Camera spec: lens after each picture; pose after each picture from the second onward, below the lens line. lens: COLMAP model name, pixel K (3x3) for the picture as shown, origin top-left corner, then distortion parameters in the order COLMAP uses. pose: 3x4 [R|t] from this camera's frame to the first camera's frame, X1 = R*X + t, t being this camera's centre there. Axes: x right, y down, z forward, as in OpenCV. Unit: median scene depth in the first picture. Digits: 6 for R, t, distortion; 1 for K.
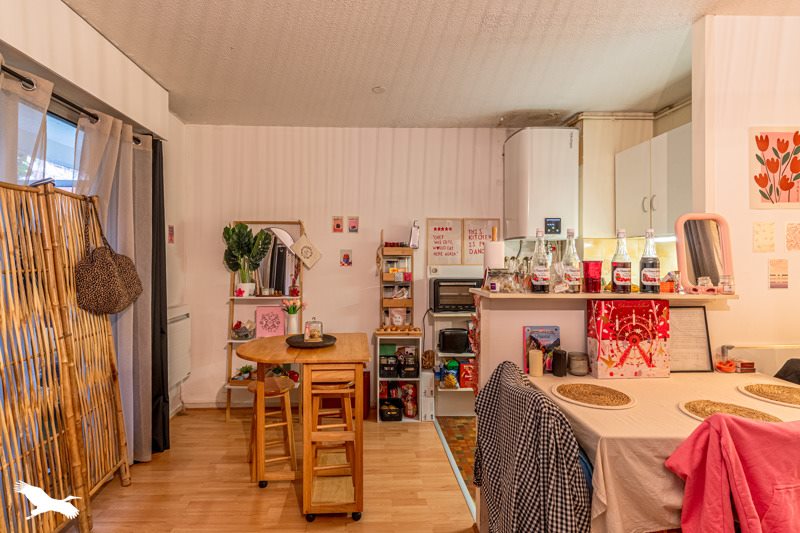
lens RADIAL K [[410.0, 0, 399.6], [0, 410.0, 249.3], [0, 0, 1]] dist [-0.000368, -0.000117]
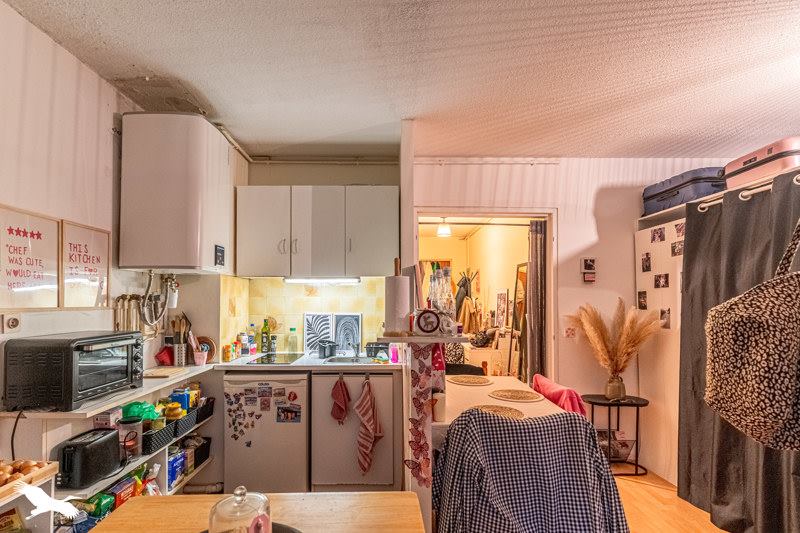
lens RADIAL K [[407.5, 0, 398.5], [0, 407.5, 291.5], [0, 0, 1]] dist [0.000613, 0.000242]
pose [[0.019599, 0.029669, 0.999368, -0.345205], [-0.004790, 0.999551, -0.029580, 0.027765], [-0.999796, -0.004208, 0.019732, 0.570073]]
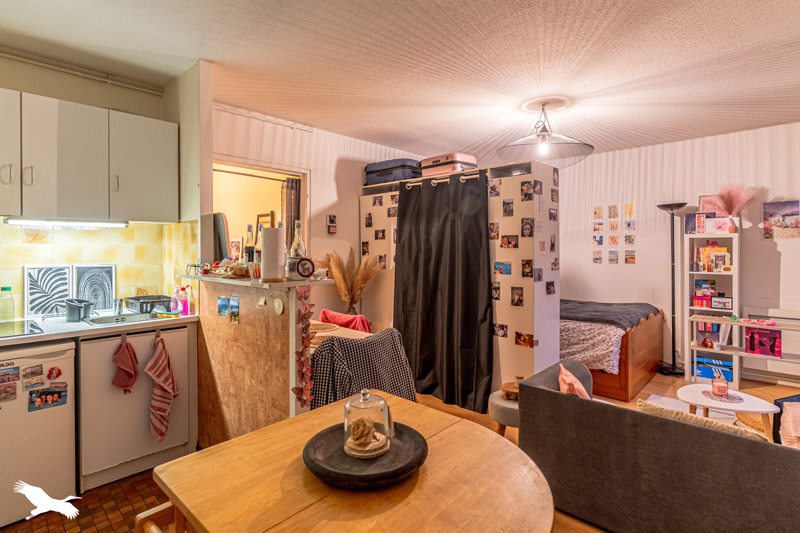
lens RADIAL K [[410.0, 0, 399.6], [0, 410.0, 249.3], [0, 0, 1]] dist [-0.000368, -0.000117]
pose [[-0.714965, 0.002912, 0.699154, -0.353478], [0.000210, 0.999992, -0.003950, 0.025659], [-0.699160, -0.002677, -0.714960, 0.842656]]
